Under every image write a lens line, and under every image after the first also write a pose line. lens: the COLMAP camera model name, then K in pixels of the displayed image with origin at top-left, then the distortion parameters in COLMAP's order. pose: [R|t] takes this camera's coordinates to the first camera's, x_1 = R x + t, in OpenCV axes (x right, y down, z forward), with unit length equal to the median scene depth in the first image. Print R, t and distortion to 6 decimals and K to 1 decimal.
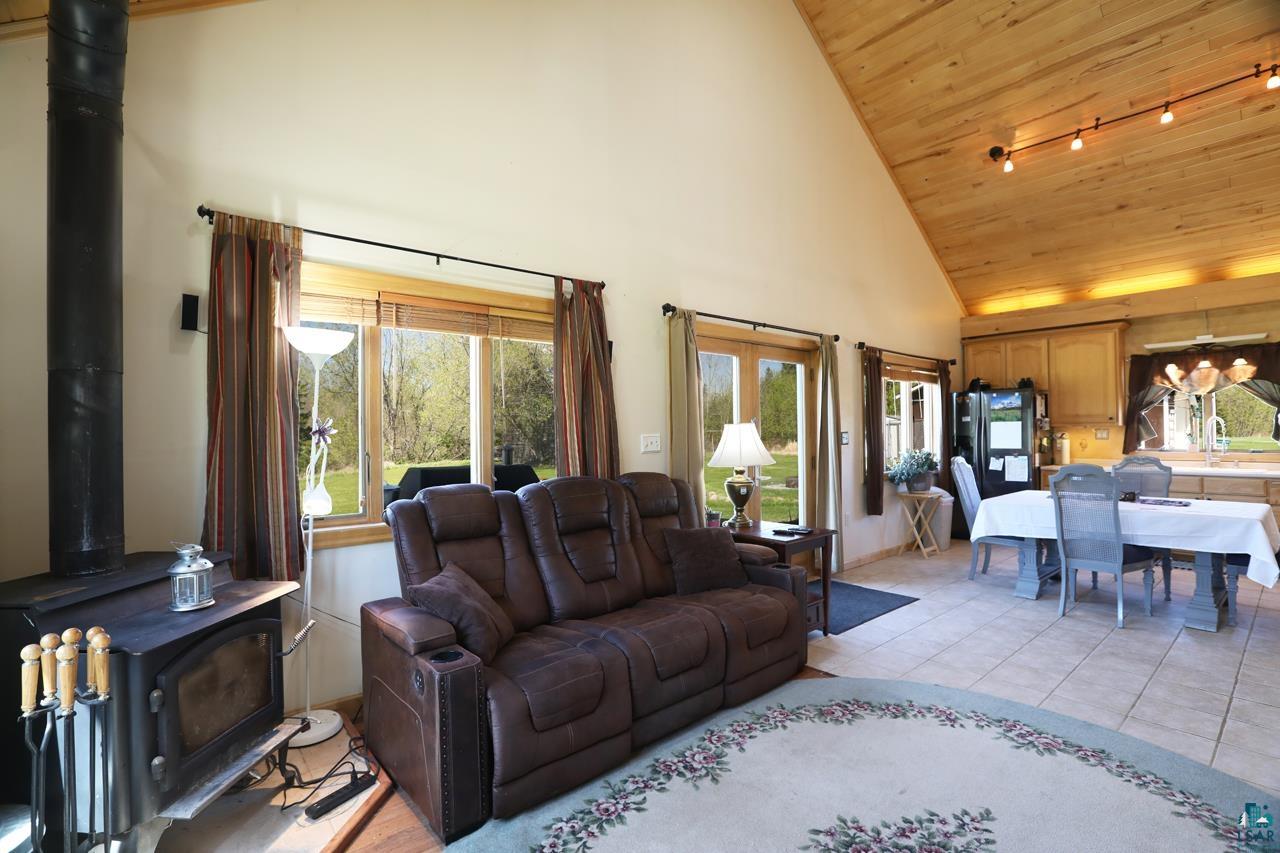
lens RADIAL K [[581.7, 0, 634.8], [0, 581.7, 432.1], [0, 0, 1]] dist [-0.038313, 0.010046]
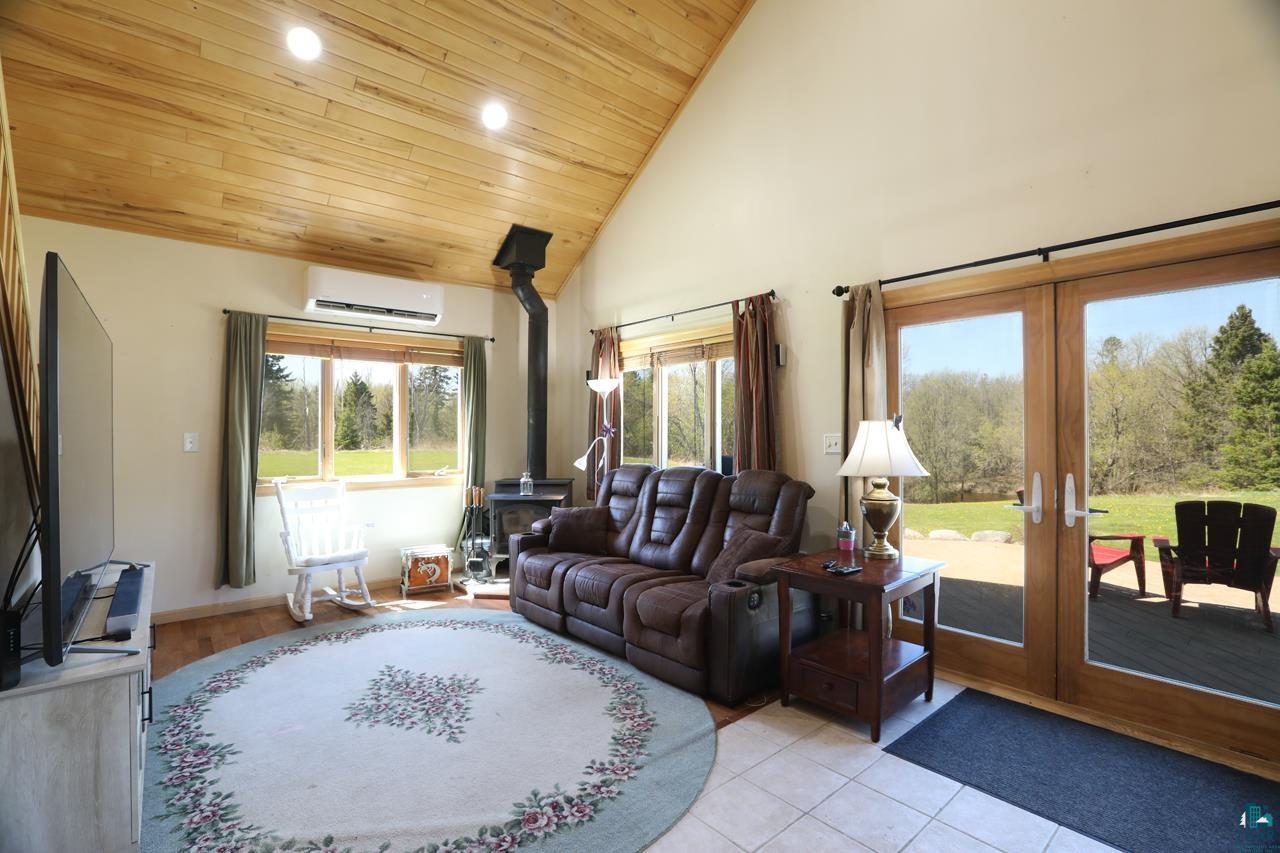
lens RADIAL K [[581.7, 0, 635.8], [0, 581.7, 425.1], [0, 0, 1]] dist [-0.038313, 0.010046]
pose [[0.013441, 0.000351, -0.999910, 0.665821], [0.003153, 0.999995, 0.000393, -0.008345], [0.999905, -0.003158, 0.013440, 0.486613]]
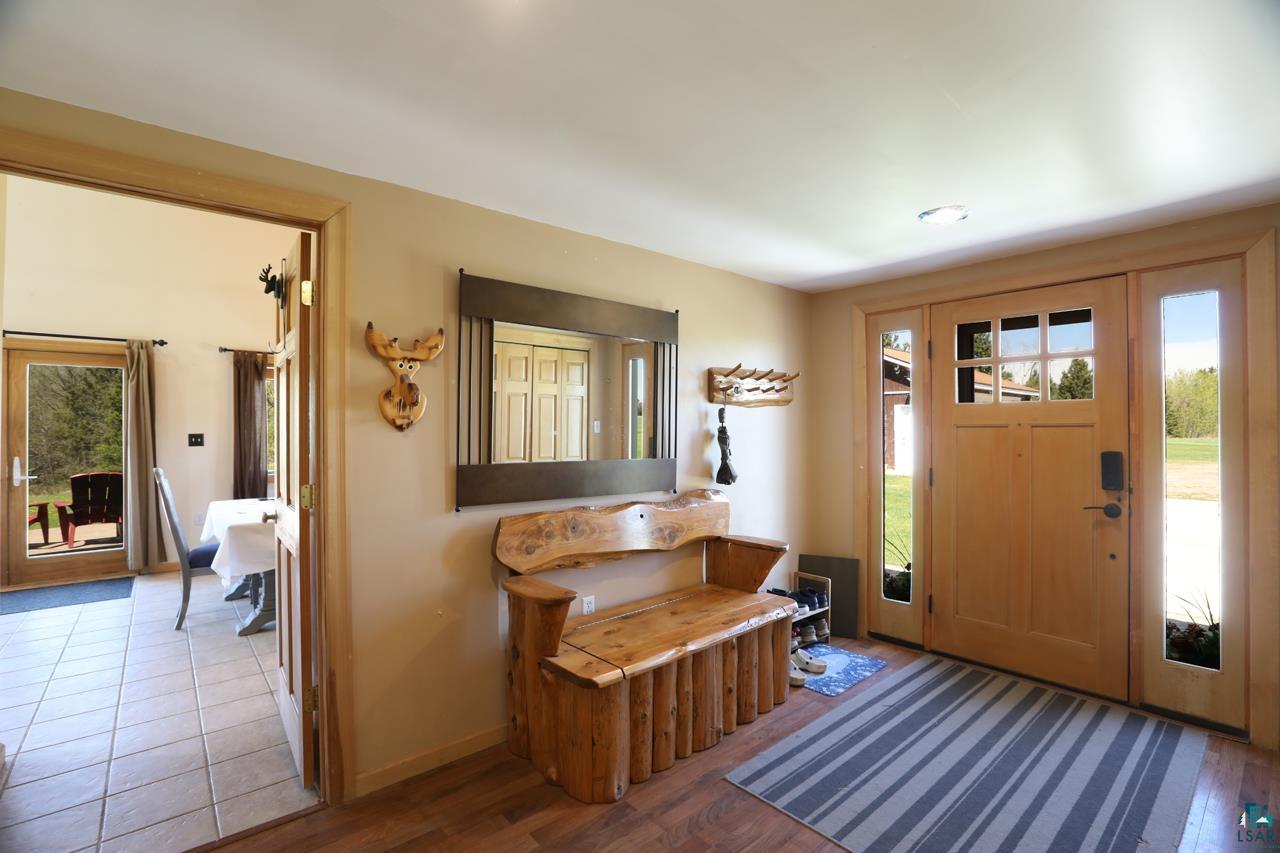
lens RADIAL K [[581.7, 0, 643.8], [0, 581.7, 426.9], [0, 0, 1]] dist [-0.038313, 0.010046]
pose [[0.999886, 0.006532, 0.013638, 1.142369], [-0.006506, 0.999977, -0.001933, -0.016062], [-0.013651, 0.001845, 0.999905, -0.022111]]
